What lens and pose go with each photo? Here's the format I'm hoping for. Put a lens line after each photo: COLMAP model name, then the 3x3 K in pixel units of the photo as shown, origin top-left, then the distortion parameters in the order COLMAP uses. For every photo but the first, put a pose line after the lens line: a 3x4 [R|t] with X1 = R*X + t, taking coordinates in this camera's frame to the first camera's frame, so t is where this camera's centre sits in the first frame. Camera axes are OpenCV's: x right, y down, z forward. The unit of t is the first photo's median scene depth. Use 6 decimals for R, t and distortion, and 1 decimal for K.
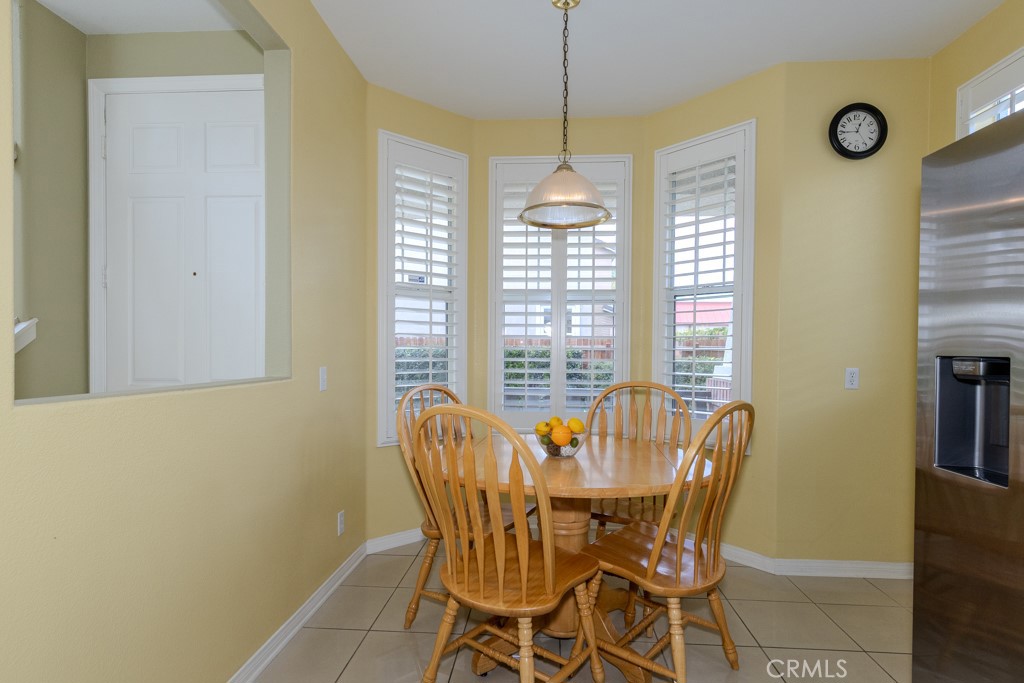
lens RADIAL K [[535.9, 0, 512.4], [0, 535.9, 350.3], [0, 0, 1]] dist [0.002271, 0.000270]
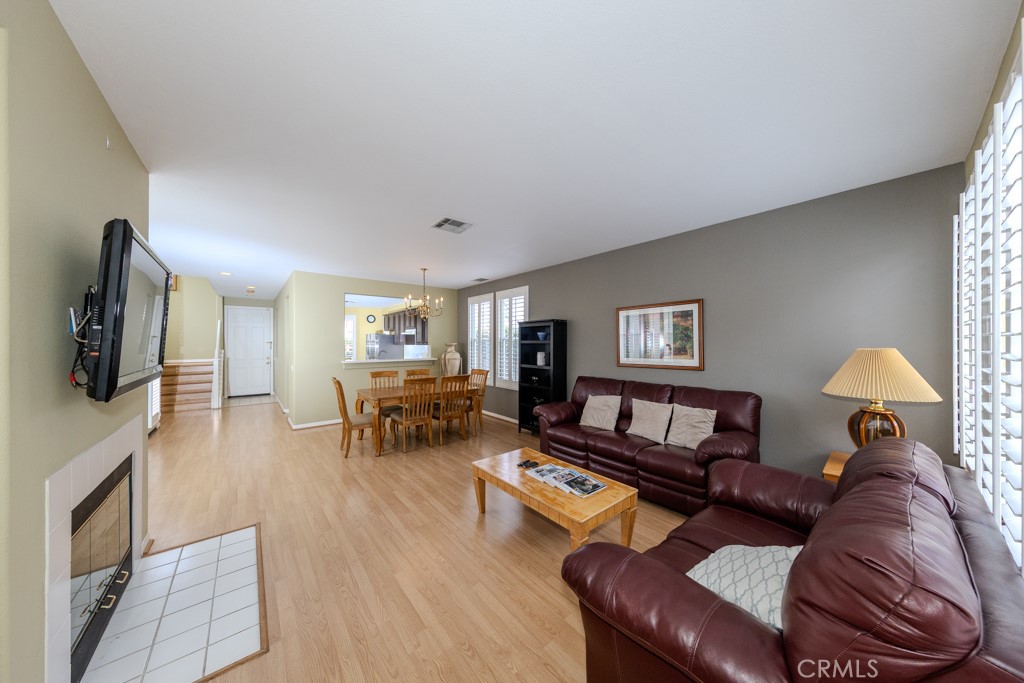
lens RADIAL K [[323.3, 0, 517.1], [0, 323.3, 343.1], [0, 0, 1]] dist [0.003896, -0.000010]
pose [[0.721660, -0.005667, 0.692224, -1.030735], [0.009404, 0.999954, -0.001618, -0.091377], [-0.692184, 0.007677, 0.721681, -3.860104]]
